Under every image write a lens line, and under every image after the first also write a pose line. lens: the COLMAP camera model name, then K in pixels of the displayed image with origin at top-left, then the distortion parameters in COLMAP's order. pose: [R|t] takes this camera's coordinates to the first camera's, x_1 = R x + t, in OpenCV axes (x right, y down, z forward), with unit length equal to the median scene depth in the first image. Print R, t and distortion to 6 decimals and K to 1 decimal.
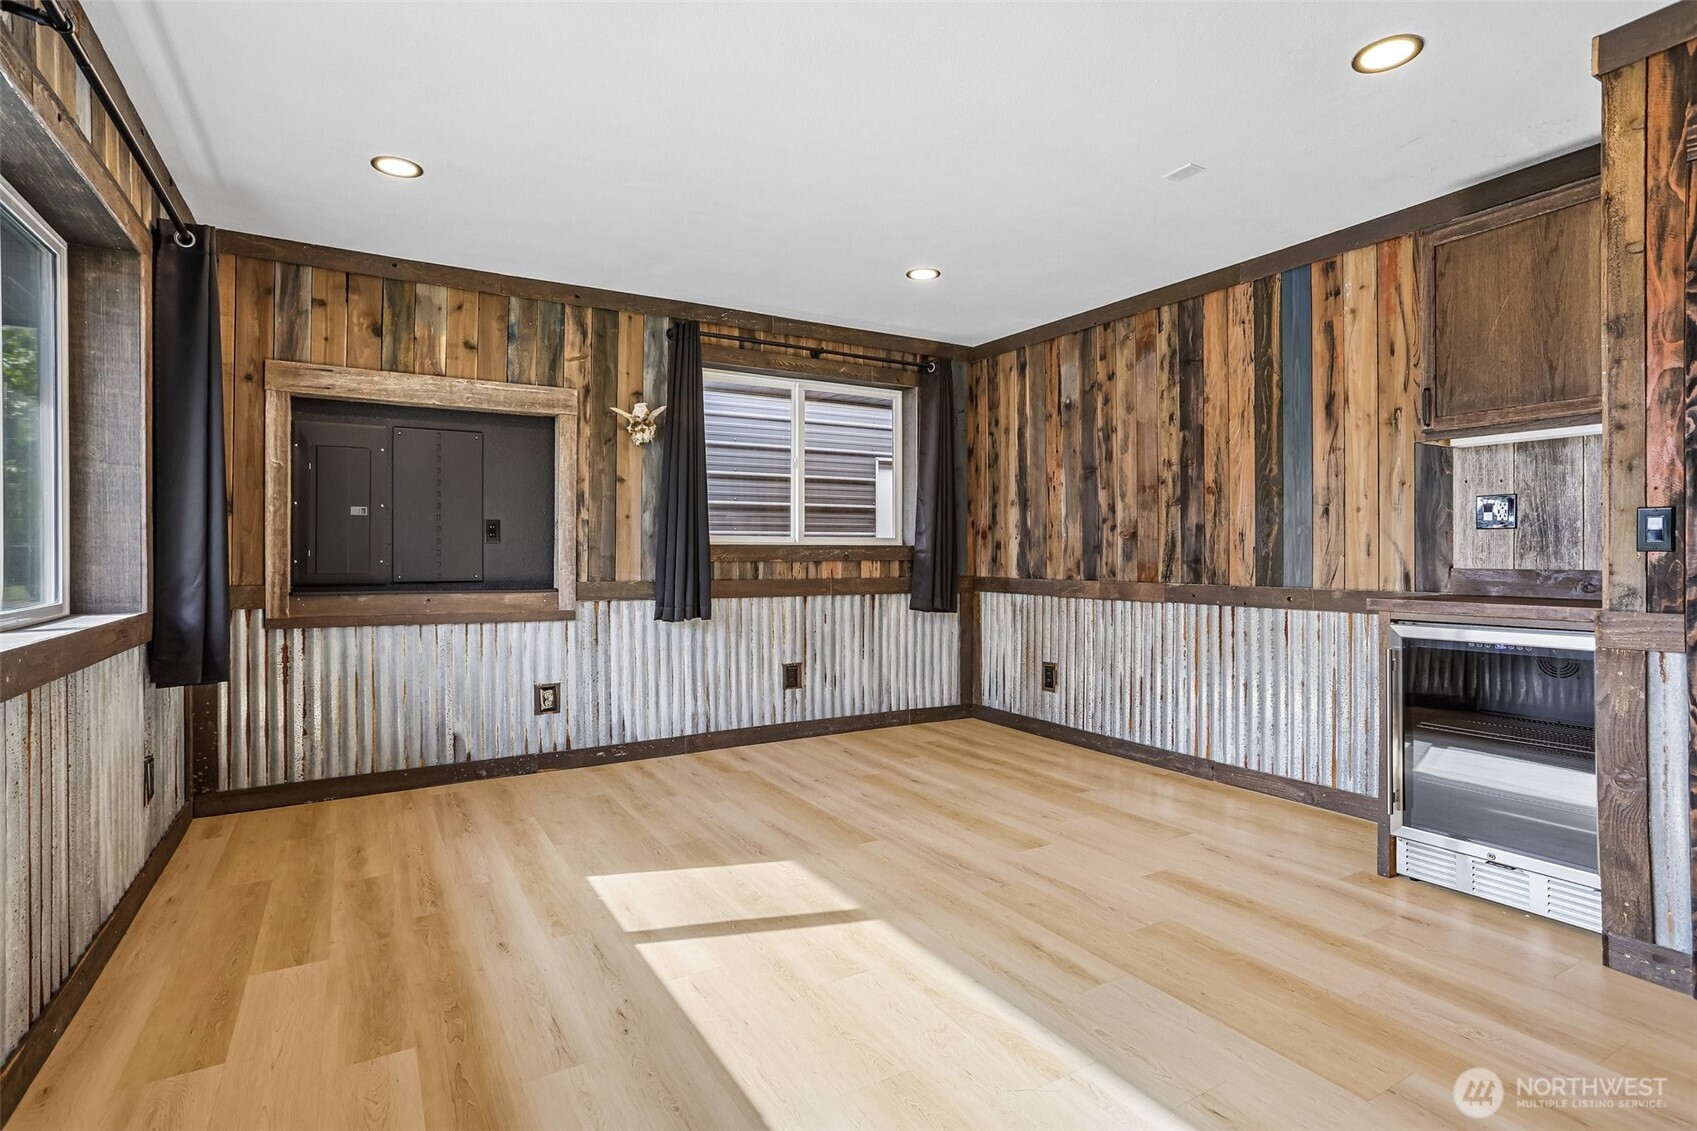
lens RADIAL K [[854.1, 0, 845.0], [0, 854.1, 554.9], [0, 0, 1]] dist [-0.052913, 0.038727]
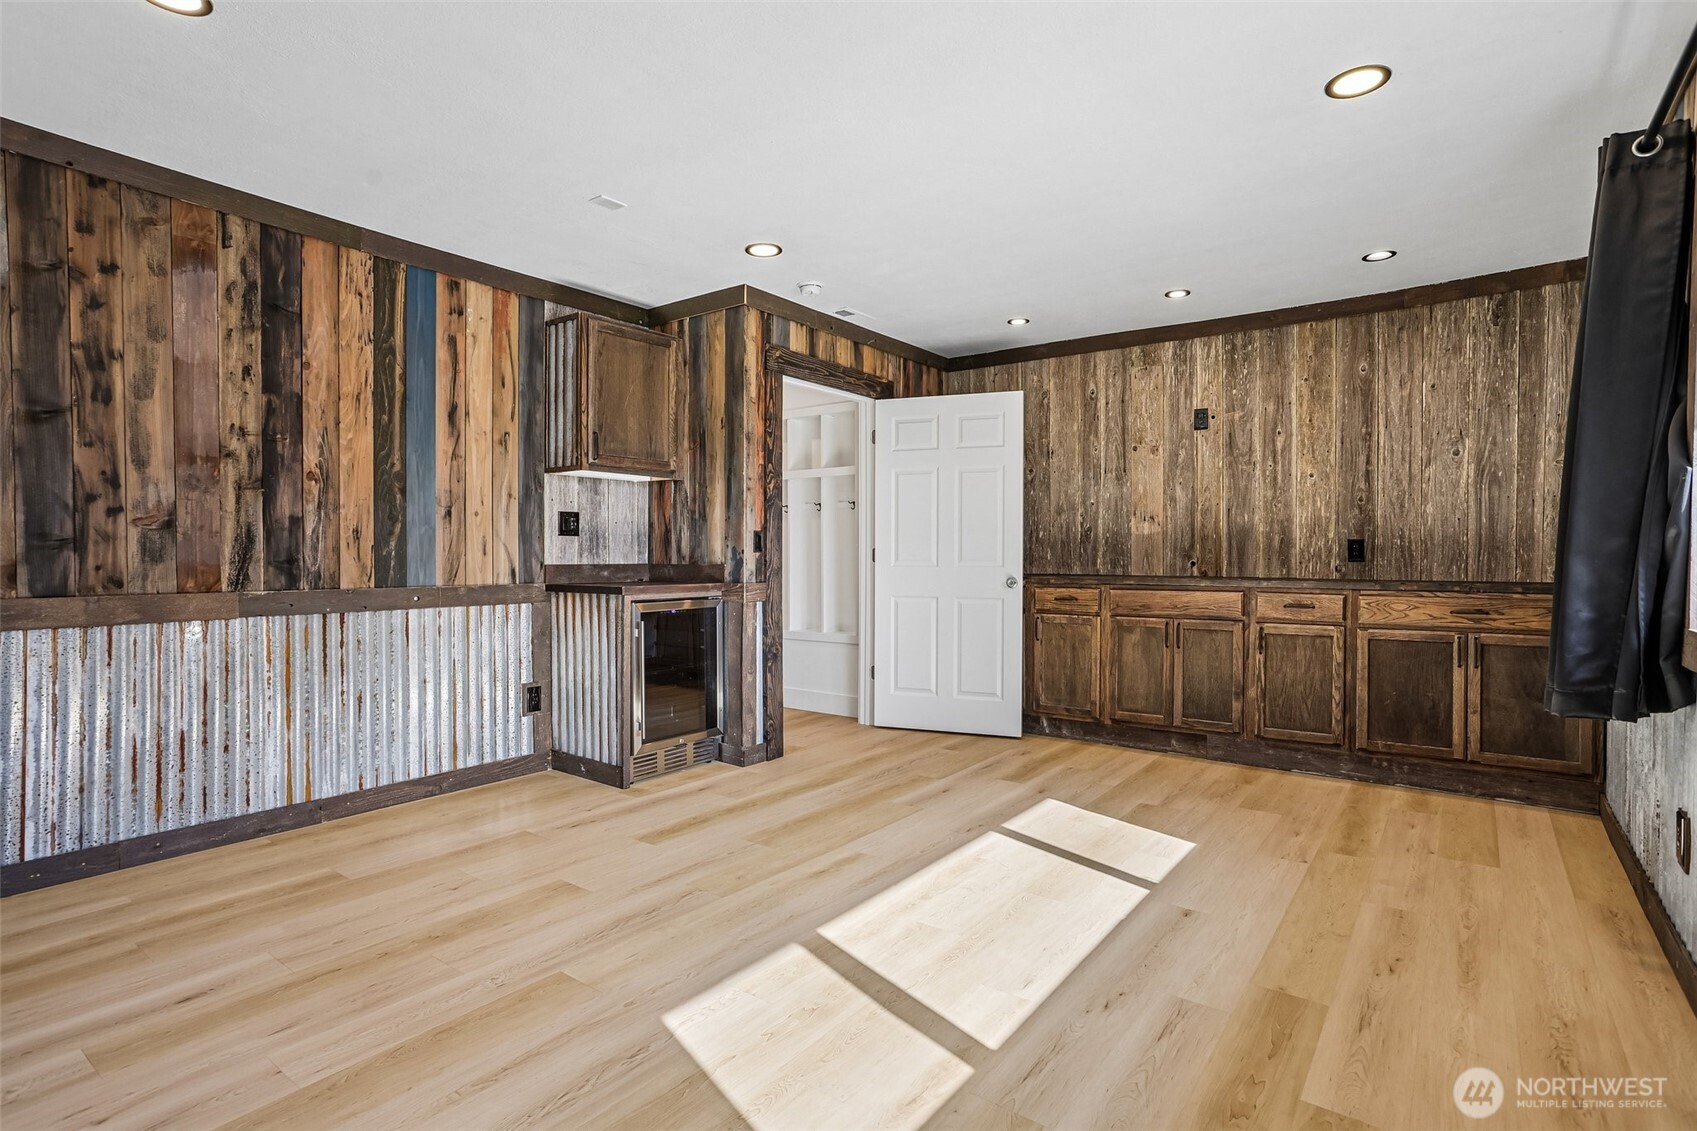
lens RADIAL K [[833.8, 0, 862.5], [0, 833.8, 561.6], [0, 0, 1]] dist [-0.043074, 0.030473]
pose [[-0.394215, -0.006742, 0.918993, -0.552650], [0.000404, 0.999972, 0.007510, 0.001802], [-0.919018, 0.003332, -0.394201, 0.867421]]
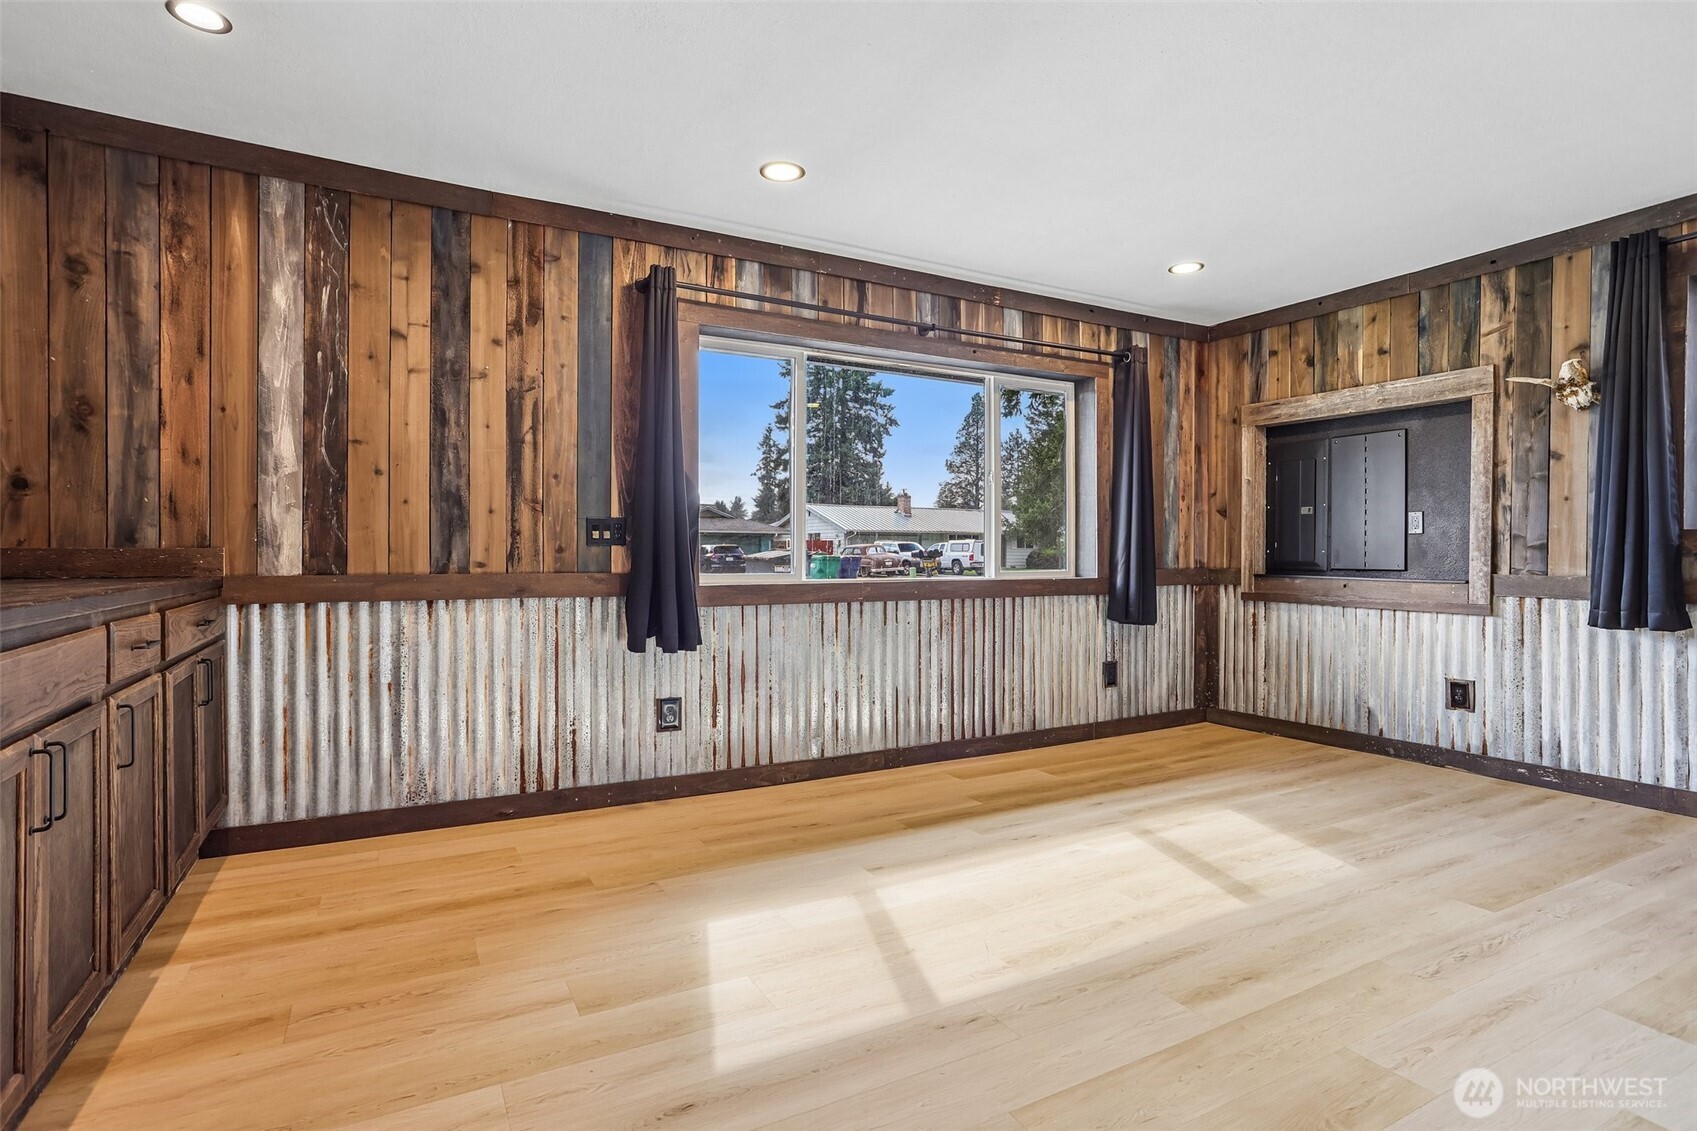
lens RADIAL K [[854.1, 0, 845.0], [0, 854.1, 554.9], [0, 0, 1]] dist [-0.052913, 0.038727]
pose [[-0.042612, 0.001592, -0.999090, 0.684759], [-0.003327, 0.999993, 0.001735, 0.012835], [0.999086, 0.003398, -0.042606, 0.375107]]
